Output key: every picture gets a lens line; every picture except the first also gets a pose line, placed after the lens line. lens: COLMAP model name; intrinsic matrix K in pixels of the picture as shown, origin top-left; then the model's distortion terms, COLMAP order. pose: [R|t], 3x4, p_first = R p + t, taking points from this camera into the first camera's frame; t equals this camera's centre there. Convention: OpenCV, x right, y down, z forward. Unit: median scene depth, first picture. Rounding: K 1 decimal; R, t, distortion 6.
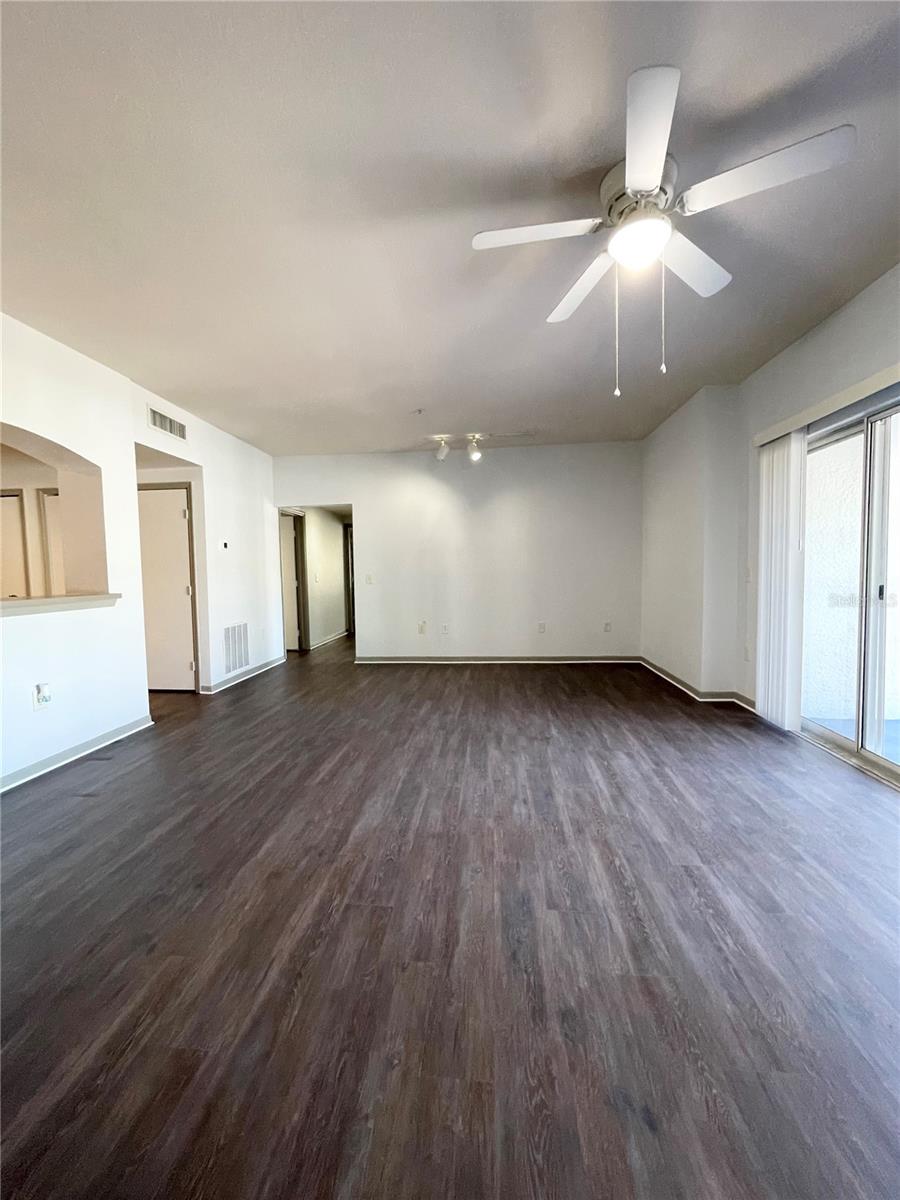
lens RADIAL K [[484.4, 0, 449.2], [0, 484.4, 595.3], [0, 0, 1]] dist [-0.001596, 0.000587]
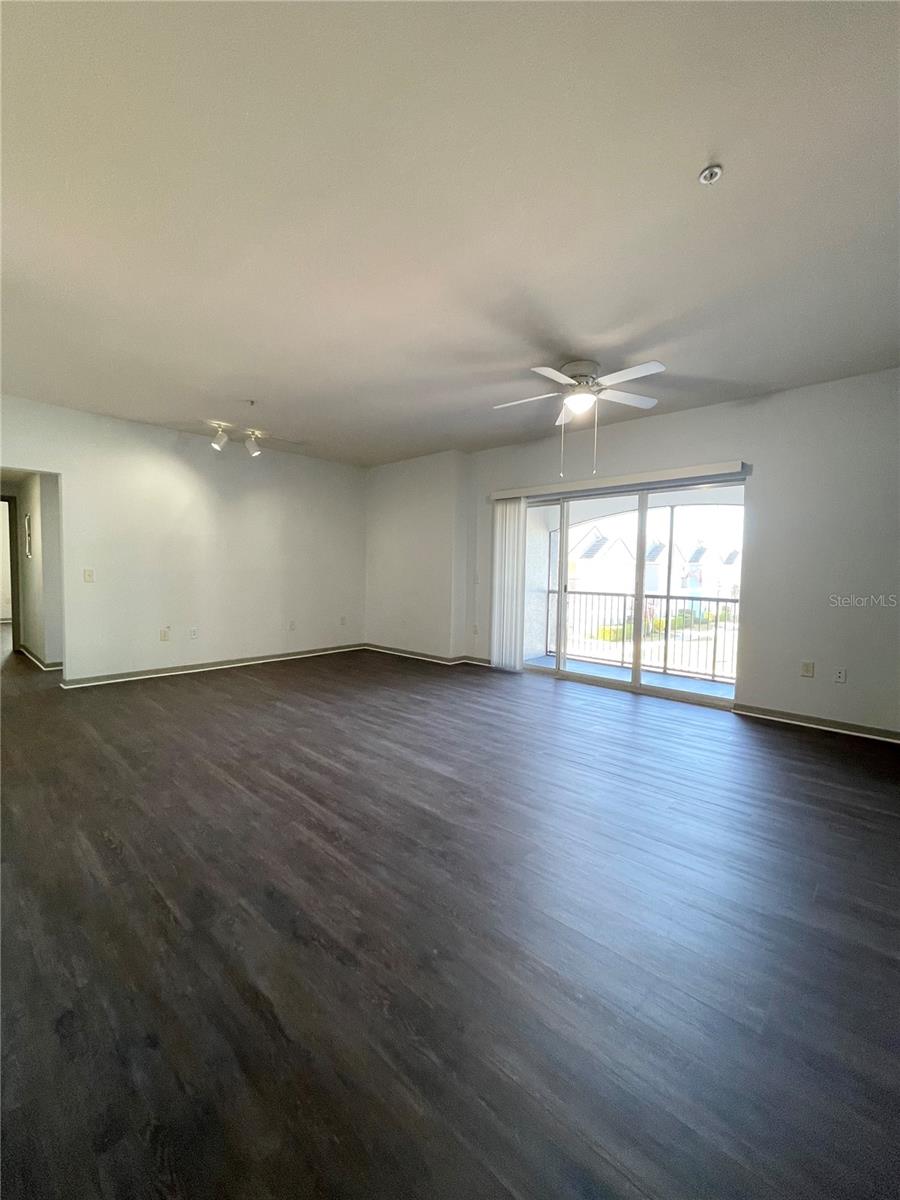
lens RADIAL K [[477.8, 0, 450.0], [0, 477.8, 600.0], [0, 0, 1]] dist [-0.000974, -0.000018]
pose [[0.601048, -0.019899, 0.798965, -0.829956], [0.015262, 0.999793, 0.013420, 0.005769], [-0.799067, 0.004128, 0.601228, 0.174626]]
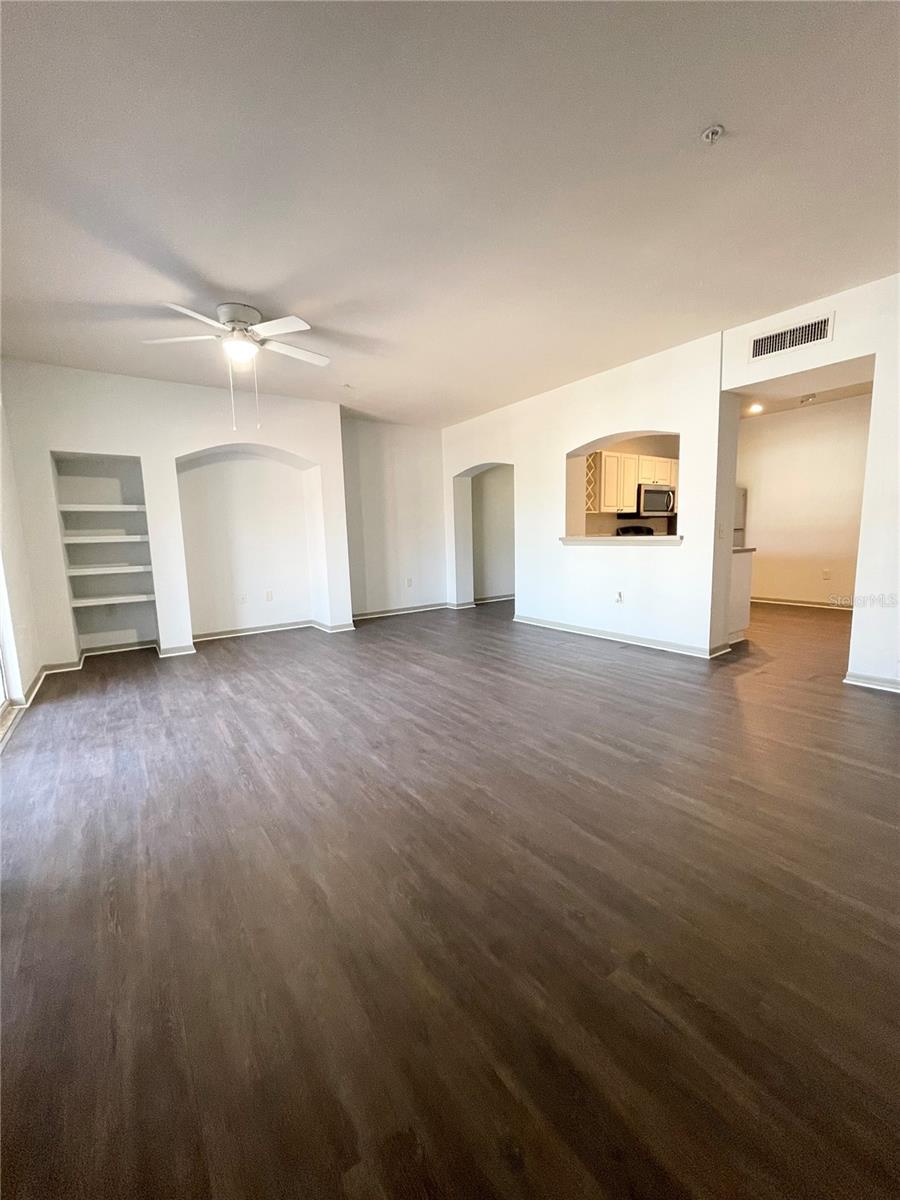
lens RADIAL K [[477.8, 0, 450.0], [0, 477.8, 600.0], [0, 0, 1]] dist [-0.000974, -0.000018]
pose [[-0.761725, 0.130744, -0.634572, 0.606734], [0.005590, 0.980717, 0.195352, -0.093887], [0.647877, 0.145257, -0.747768, 1.725072]]
